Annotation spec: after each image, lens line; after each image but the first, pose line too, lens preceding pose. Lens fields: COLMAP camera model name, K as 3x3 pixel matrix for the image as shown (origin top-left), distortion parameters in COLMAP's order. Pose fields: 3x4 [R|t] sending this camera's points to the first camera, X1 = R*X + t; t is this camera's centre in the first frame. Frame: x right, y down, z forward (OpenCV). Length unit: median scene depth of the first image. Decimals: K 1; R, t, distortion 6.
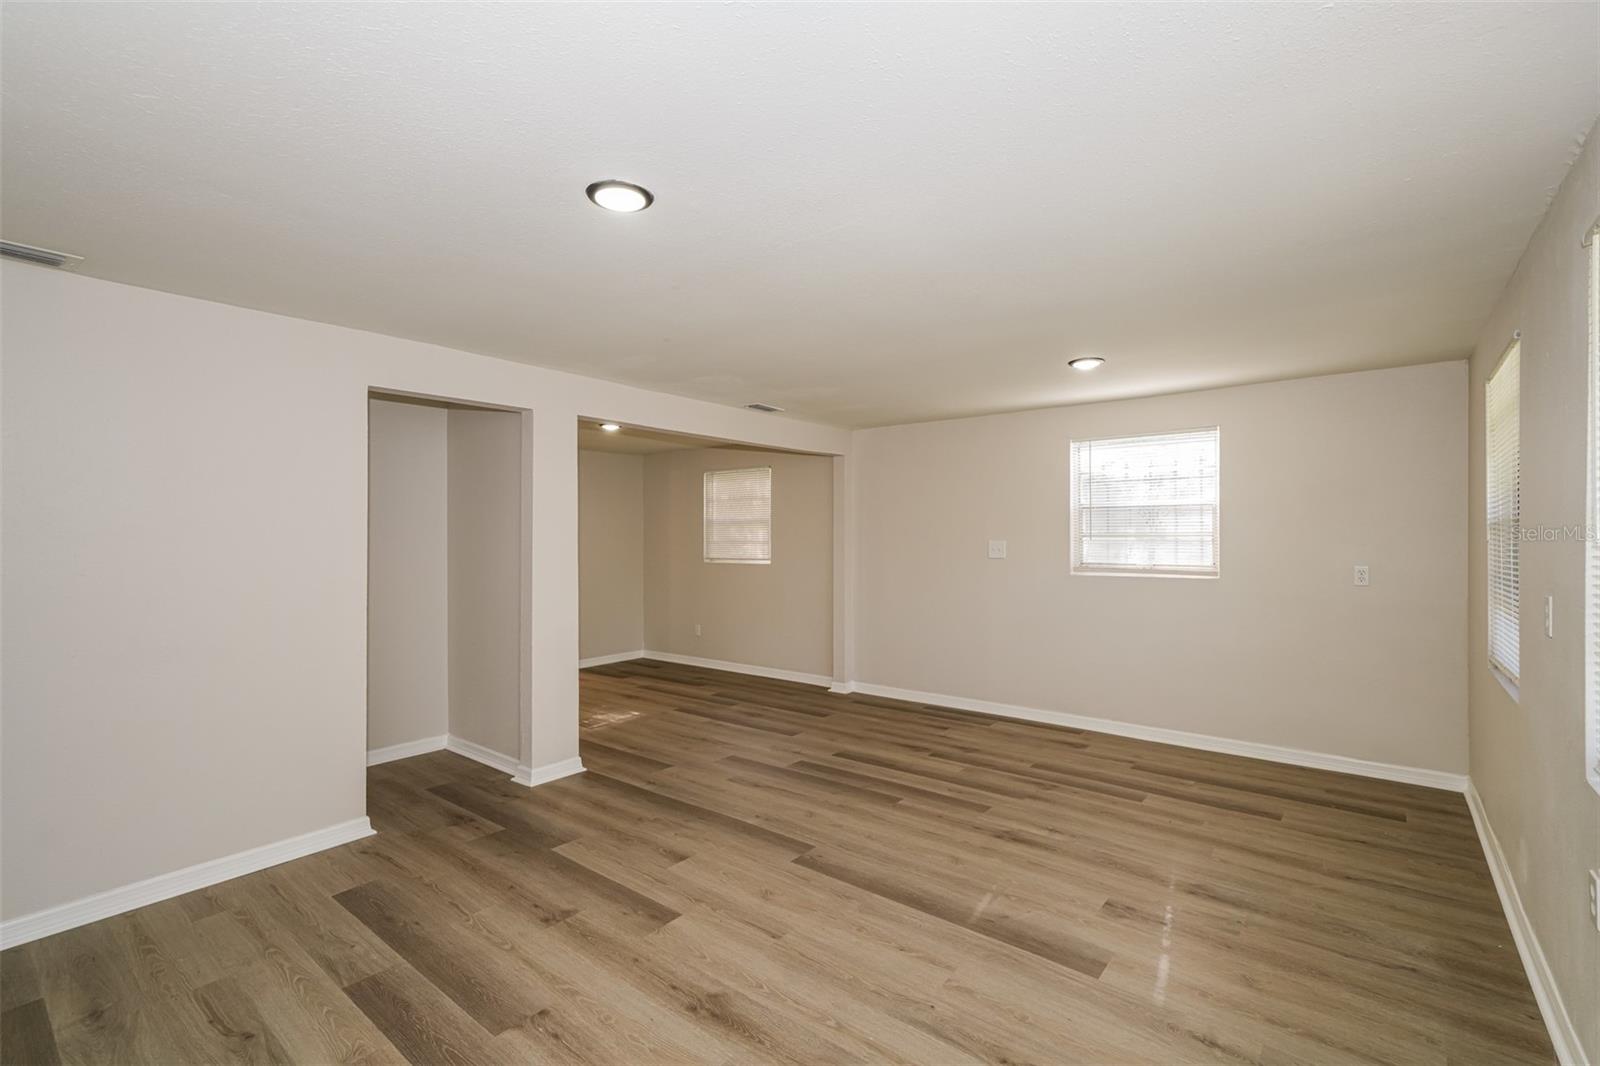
lens RADIAL K [[704.7, 0, 802.8], [0, 704.7, 536.6], [0, 0, 1]] dist [0.013015, 0.000105]
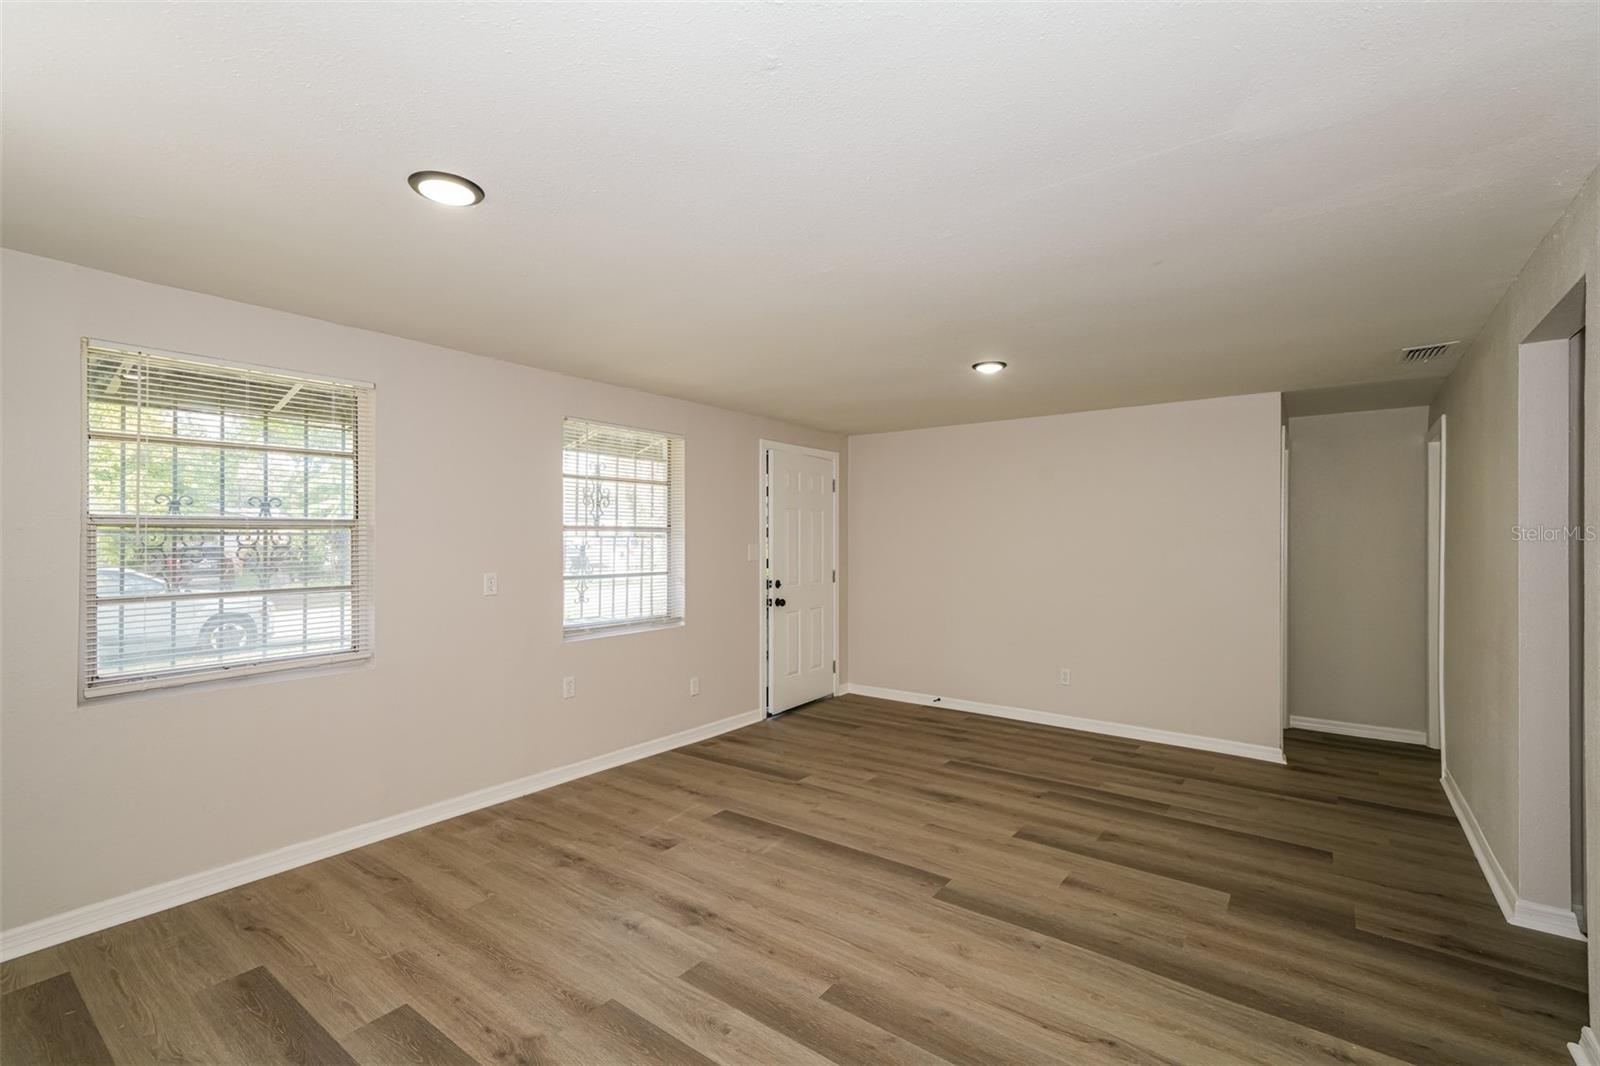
lens RADIAL K [[704.7, 0, 802.8], [0, 704.7, 536.6], [0, 0, 1]] dist [0.013015, 0.000105]
pose [[-0.999300, 0.000475, -0.037401, 0.199402], [0.000827, 0.999956, -0.009378, 0.003641], [0.037395, -0.009403, -0.999256, 1.776416]]
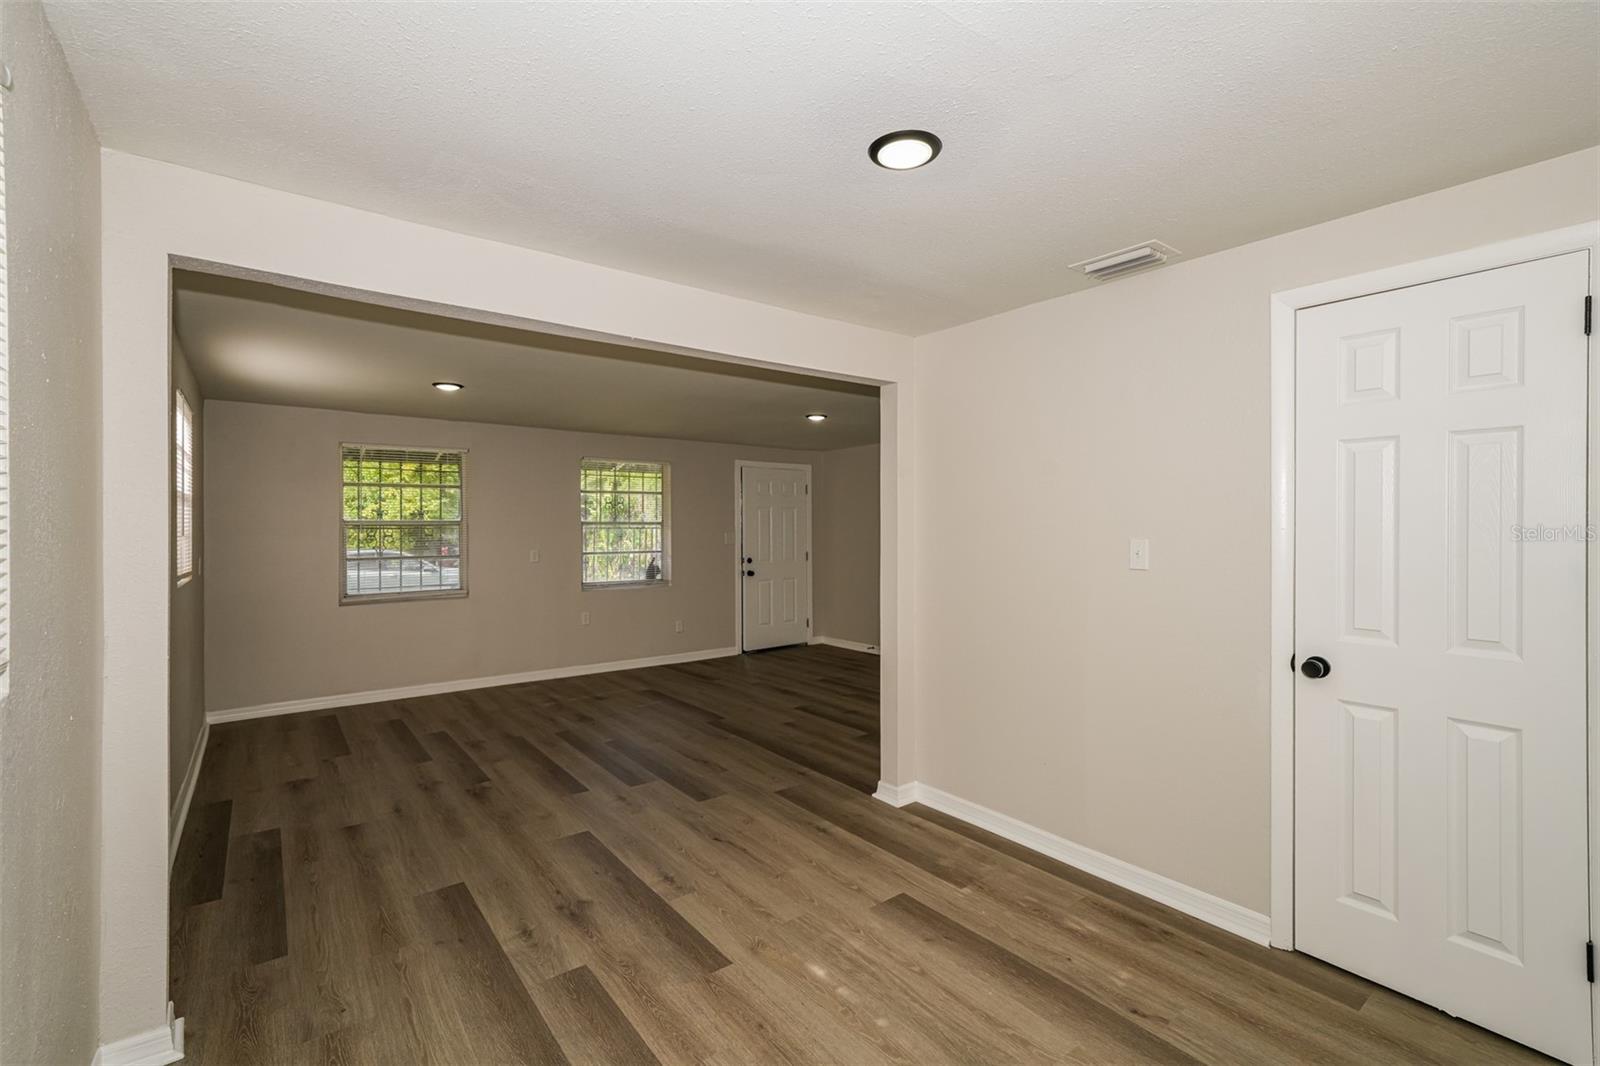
lens RADIAL K [[701.6, 0, 800.0], [0, 701.6, 533.0], [0, 0, 1]] dist [0.018890, 0.000051]
pose [[-0.970769, 0.007469, 0.239901, -0.548457], [0.007299, 0.999972, -0.001596, 0.012016], [-0.239906, 0.000202, -0.970796, 2.376024]]
